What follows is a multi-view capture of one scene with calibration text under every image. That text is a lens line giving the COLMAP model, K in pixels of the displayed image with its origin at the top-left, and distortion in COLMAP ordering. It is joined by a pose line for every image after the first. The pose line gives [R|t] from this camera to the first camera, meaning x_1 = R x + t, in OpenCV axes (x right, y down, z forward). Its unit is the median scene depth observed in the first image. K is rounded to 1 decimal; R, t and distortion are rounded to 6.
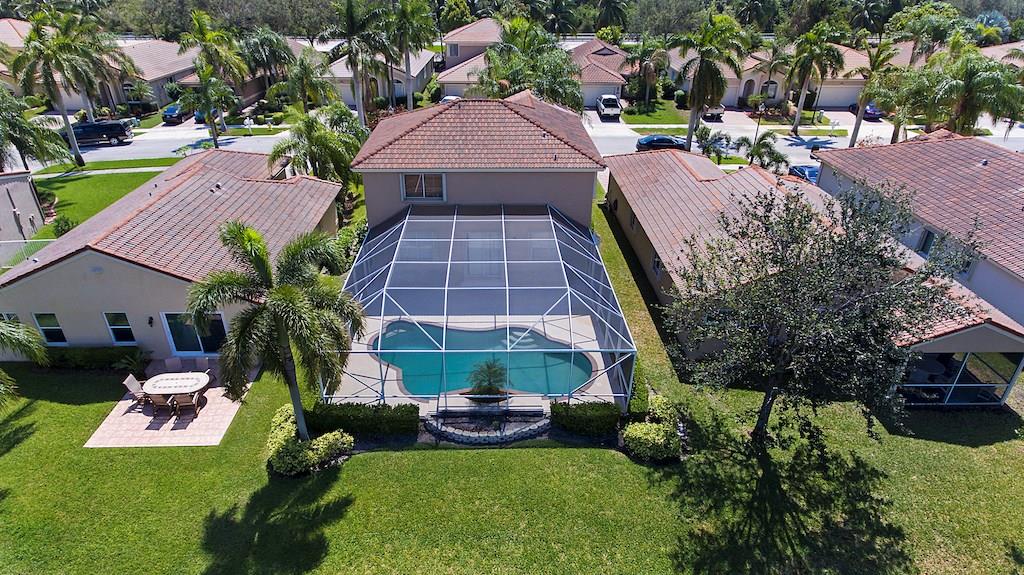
lens RADIAL K [[600.9, 0, 497.0], [0, 600.9, 309.3], [0, 0, 1]] dist [-0.000303, -0.000029]
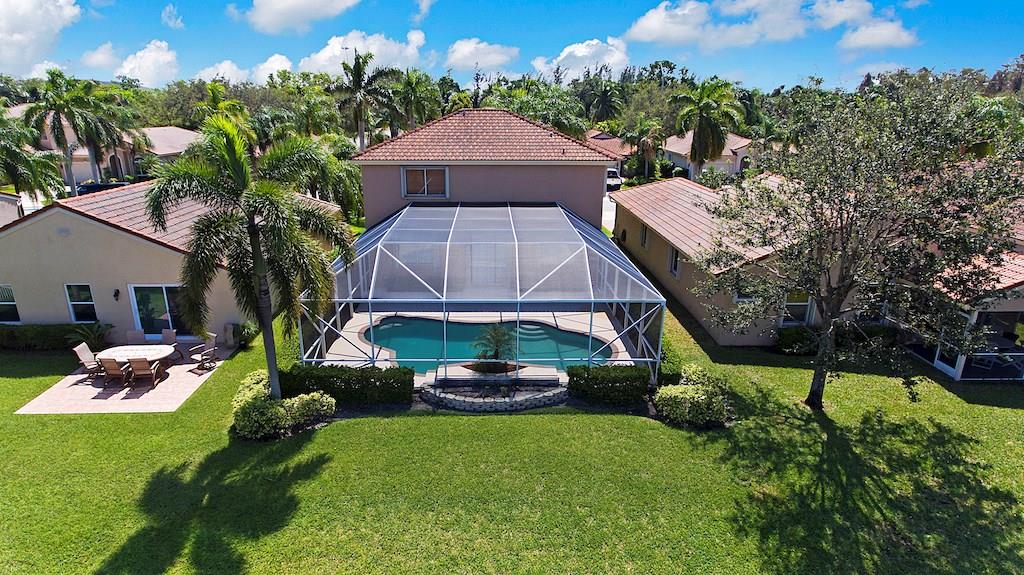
lens RADIAL K [[600.9, 0, 497.0], [0, 600.9, 309.3], [0, 0, 1]] dist [-0.000303, -0.000029]
pose [[1.000000, 0.000378, 0.000021, -0.011833], [-0.000366, 0.980981, -0.194102, 0.240587], [-0.000094, 0.194102, 0.980981, 0.142401]]
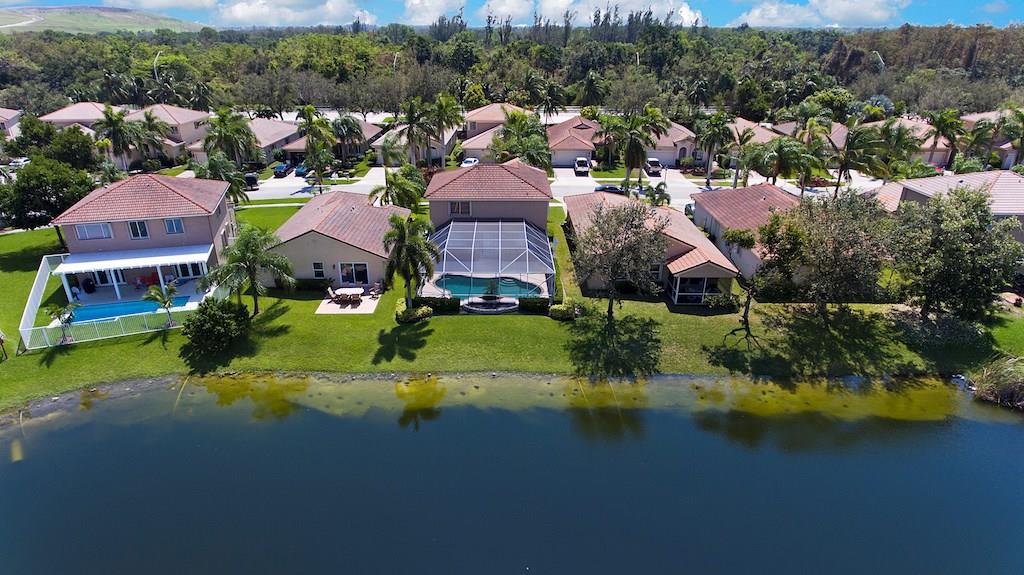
lens RADIAL K [[600.9, 0, 497.0], [0, 600.9, 309.3], [0, 0, 1]] dist [-0.000303, -0.000029]
pose [[0.999766, 0.007169, -0.020389, 0.053787], [-0.008874, 0.996358, -0.084809, 0.388364], [0.019707, 0.084971, 0.996189, -1.231645]]
